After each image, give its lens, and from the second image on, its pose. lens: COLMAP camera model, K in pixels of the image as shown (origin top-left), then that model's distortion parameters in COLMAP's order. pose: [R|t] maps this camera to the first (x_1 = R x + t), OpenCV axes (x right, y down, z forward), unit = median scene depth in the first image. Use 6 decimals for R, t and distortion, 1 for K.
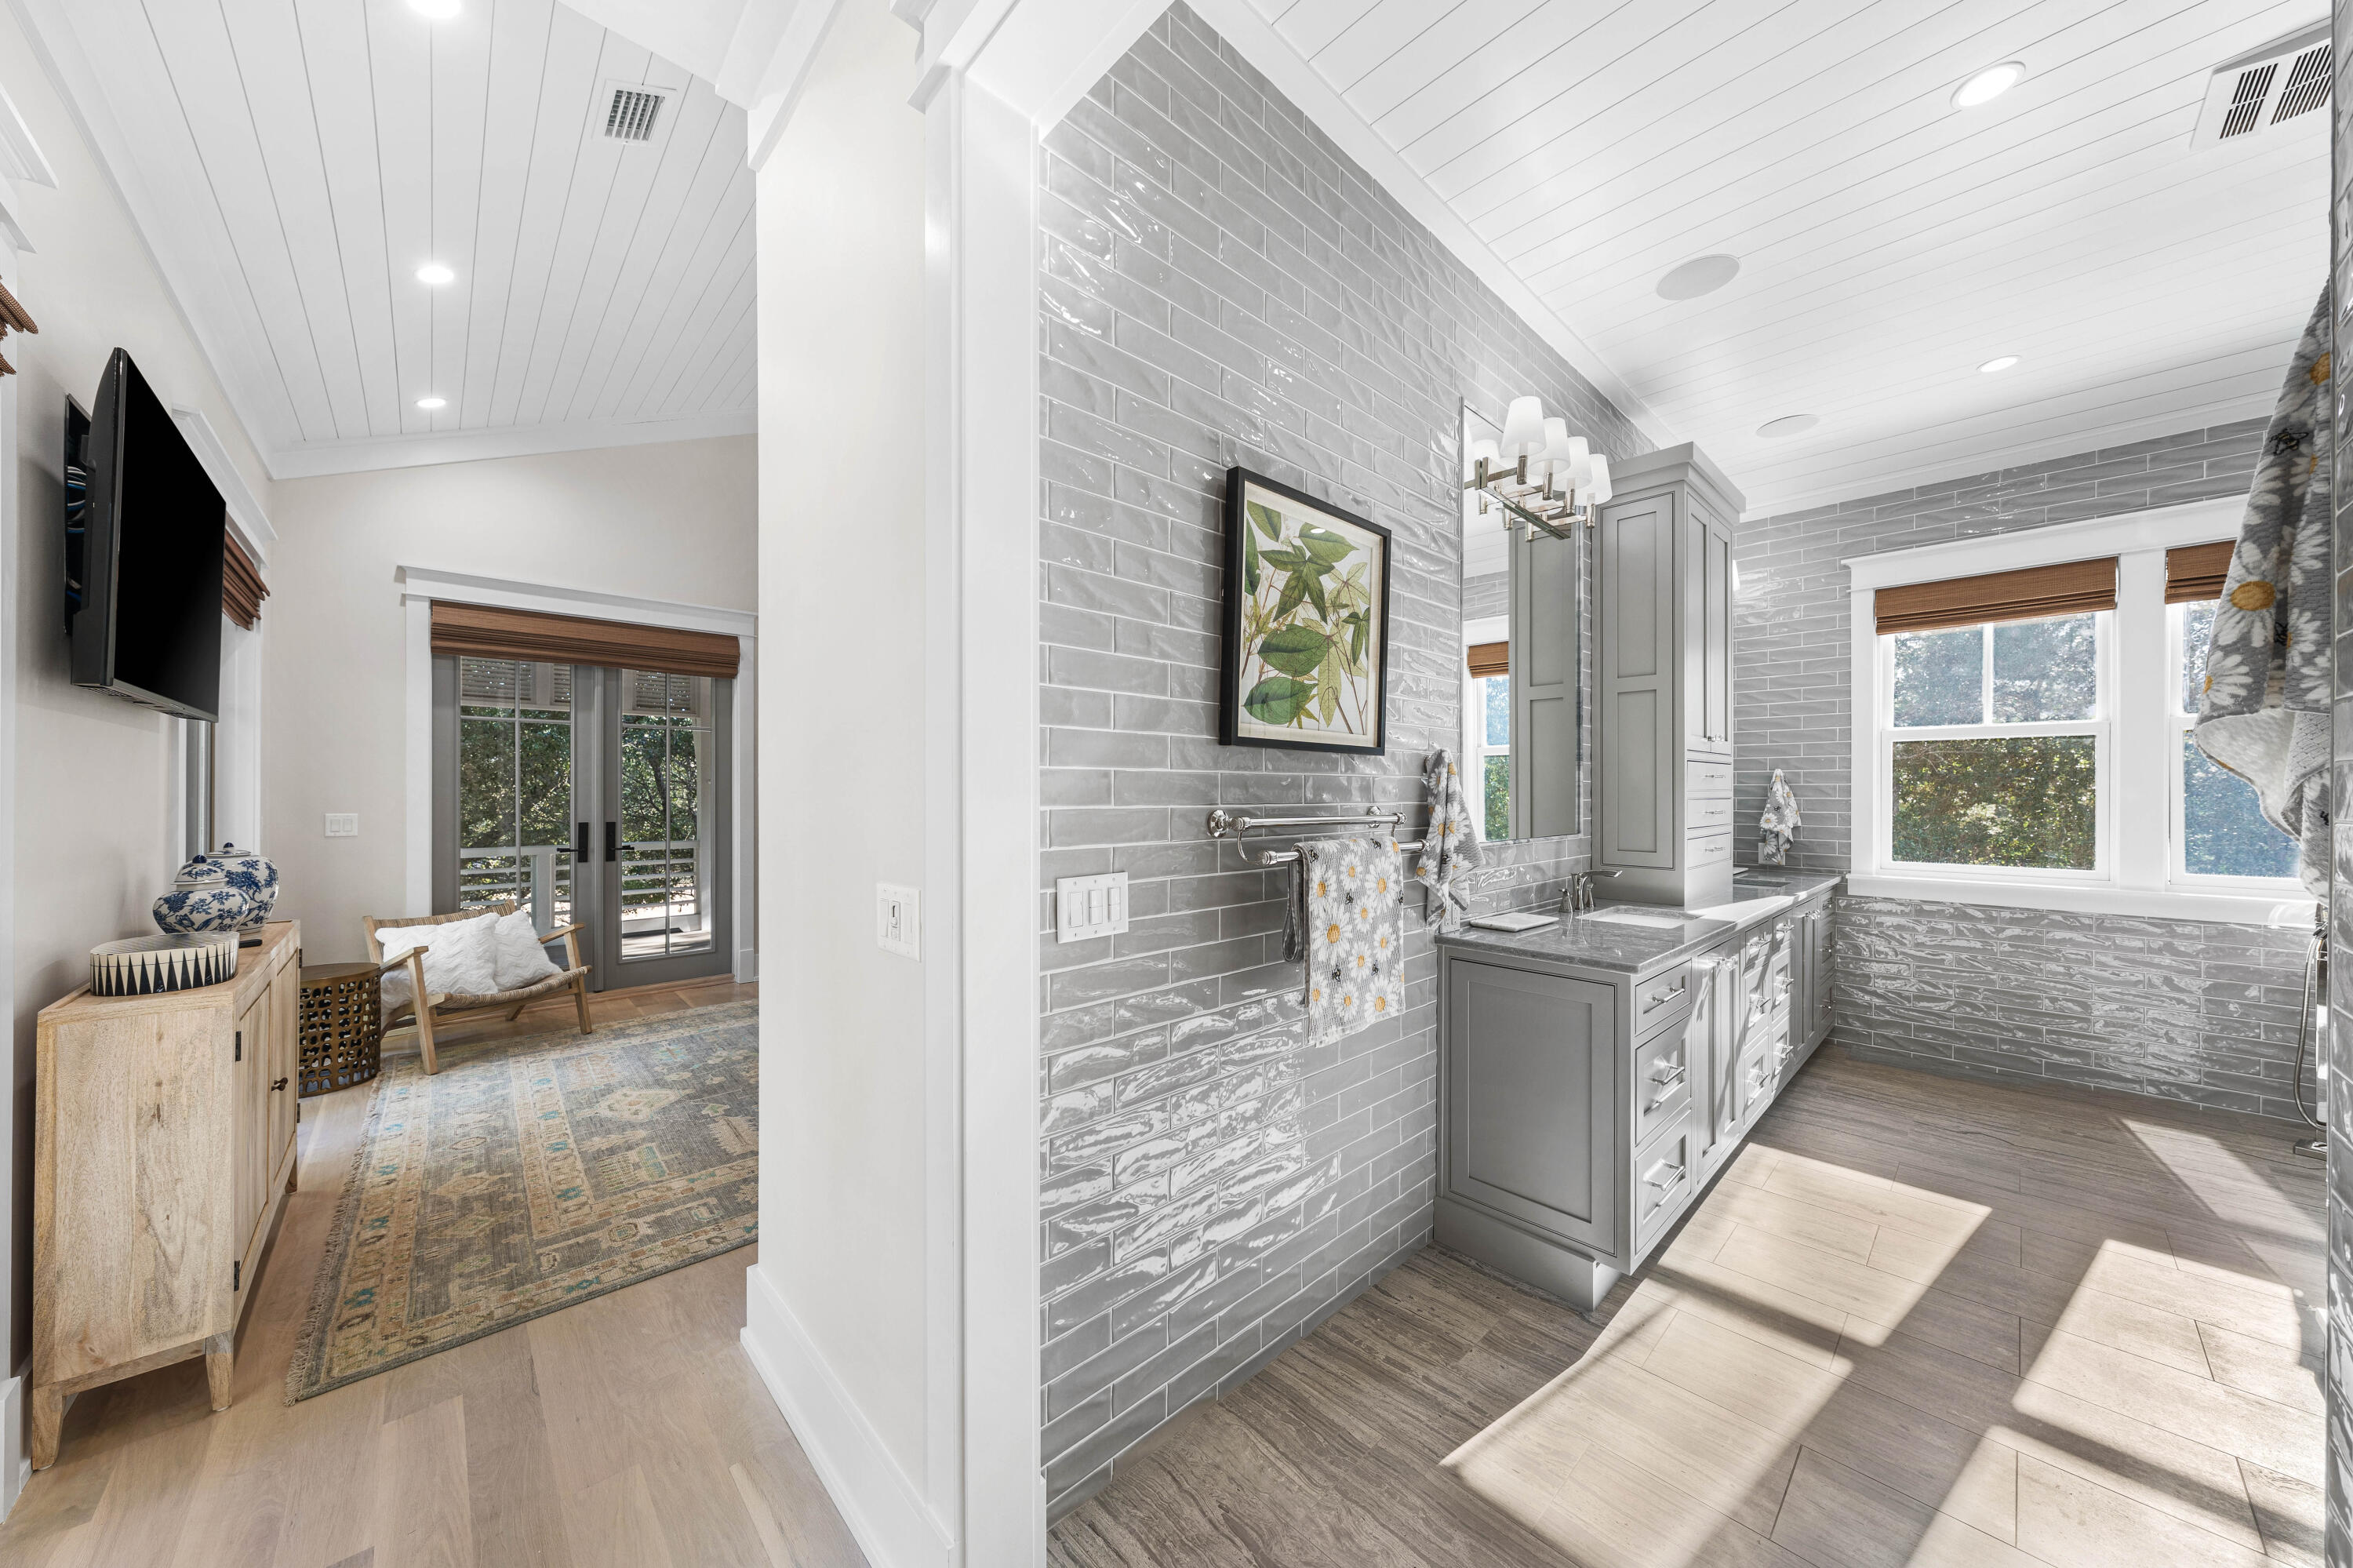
lens RADIAL K [[803.6, 0, 1176.5], [0, 803.6, 784.0], [0, 0, 1]] dist [0.000215, 0.000008]
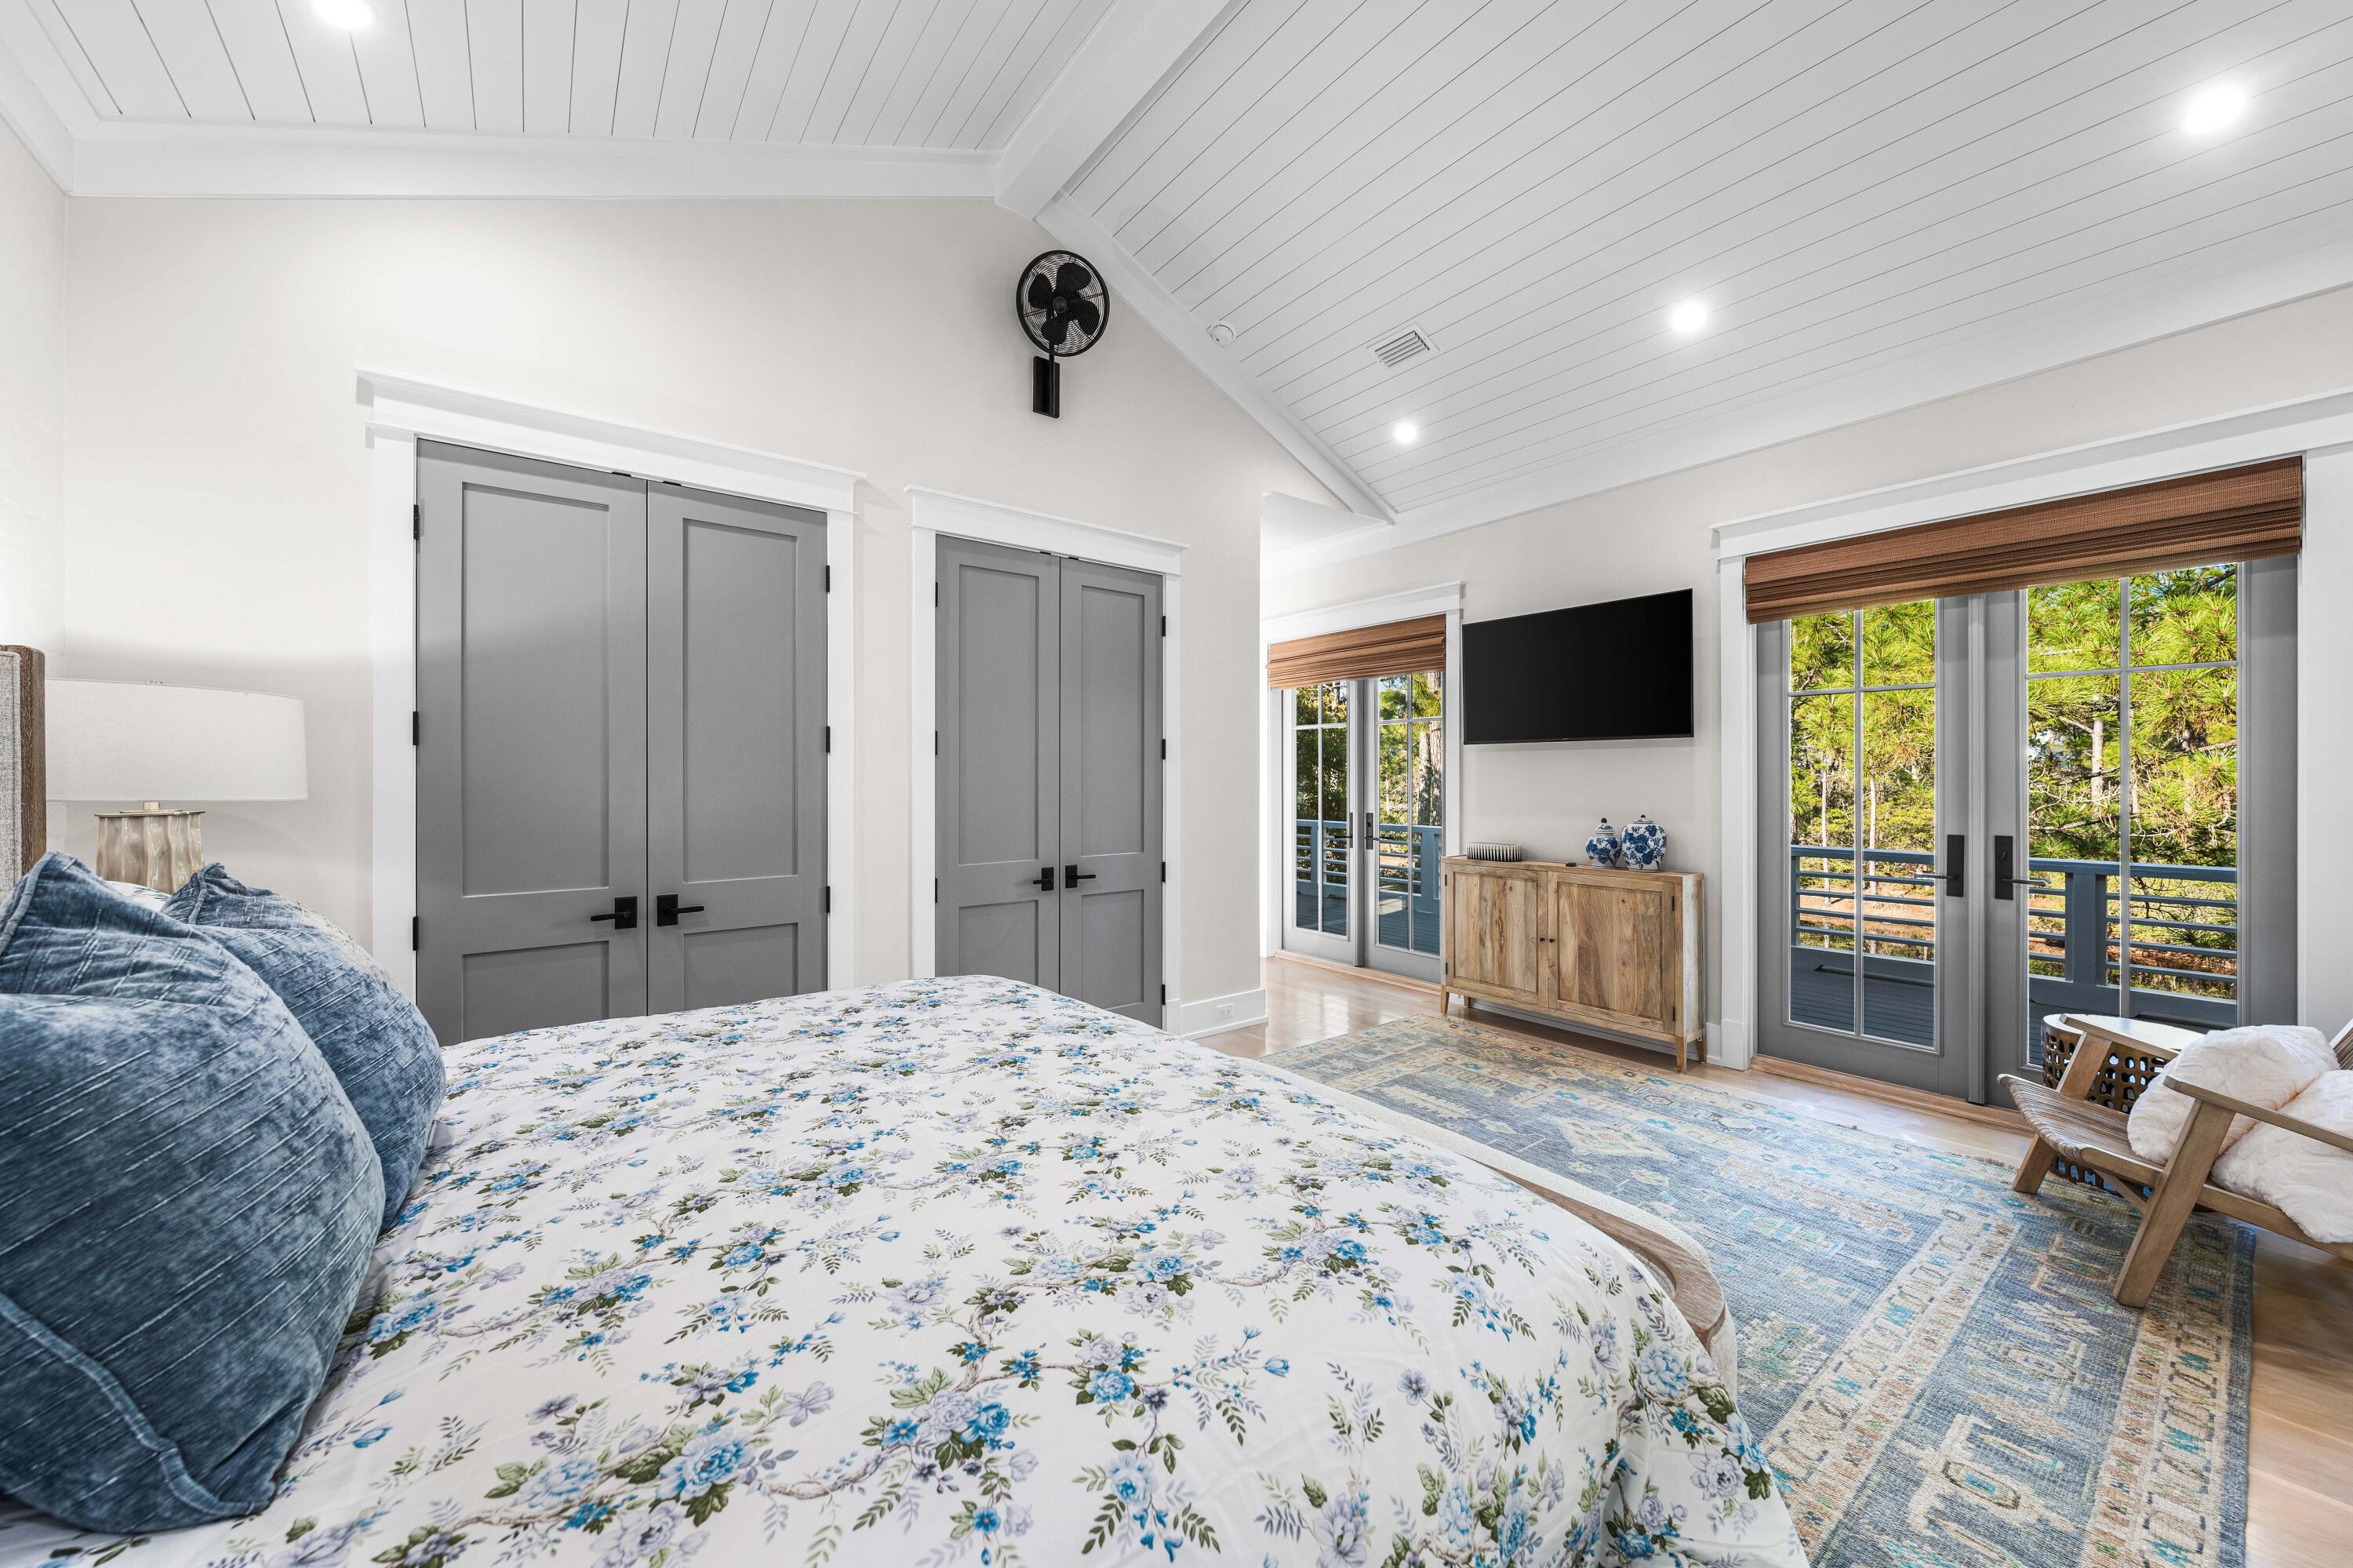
lens RADIAL K [[871.3, 0, 1175.7], [0, 871.3, 788.7], [0, 0, 1]] dist [0.001408, 0.000257]
pose [[-0.994058, -0.004167, 0.108771, -0.302795], [-0.004638, 0.999981, -0.004080, 0.025459], [-0.108752, -0.004560, -0.994058, 1.919826]]
